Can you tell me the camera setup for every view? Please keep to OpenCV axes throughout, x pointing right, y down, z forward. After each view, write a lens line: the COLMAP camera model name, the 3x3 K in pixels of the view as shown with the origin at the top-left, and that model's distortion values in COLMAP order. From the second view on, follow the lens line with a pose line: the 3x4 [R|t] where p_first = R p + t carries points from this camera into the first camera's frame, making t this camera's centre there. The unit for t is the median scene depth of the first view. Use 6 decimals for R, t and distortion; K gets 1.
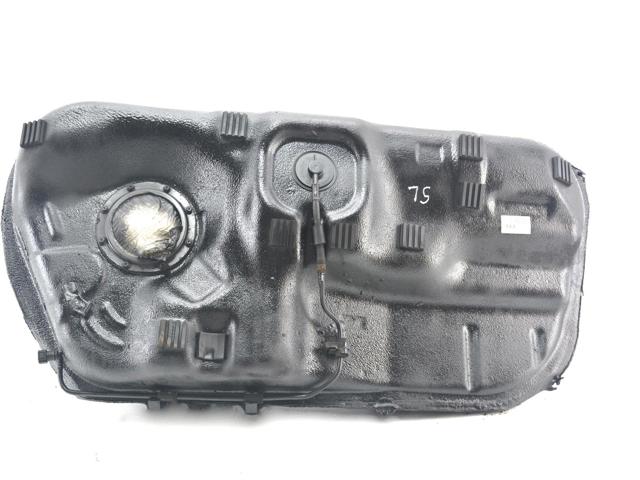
lens RADIAL K [[483.8, 0, 316.3], [0, 483.8, 240.2], [0, 0, 1]] dist [-0.006531, 0.010992]
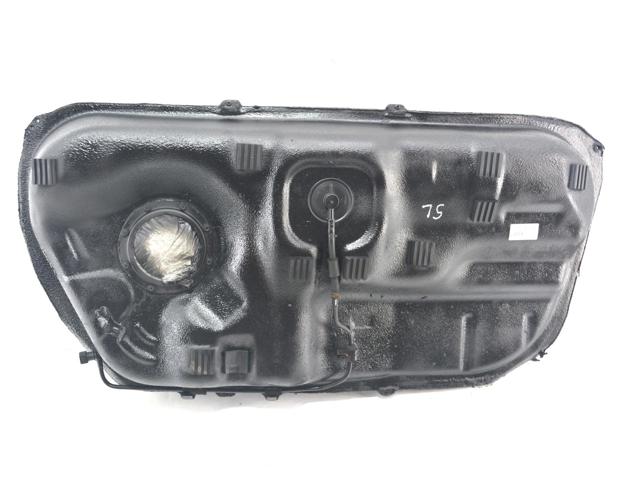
lens RADIAL K [[485.6, 0, 323.9], [0, 485.6, 239.9], [0, 0, 1]] dist [0.008777, -0.002405]
pose [[0.999859, 0.013865, 0.009480, -0.023789], [-0.016157, 0.948207, 0.317242, -0.357684], [-0.004590, -0.317351, 0.948297, 0.016513]]
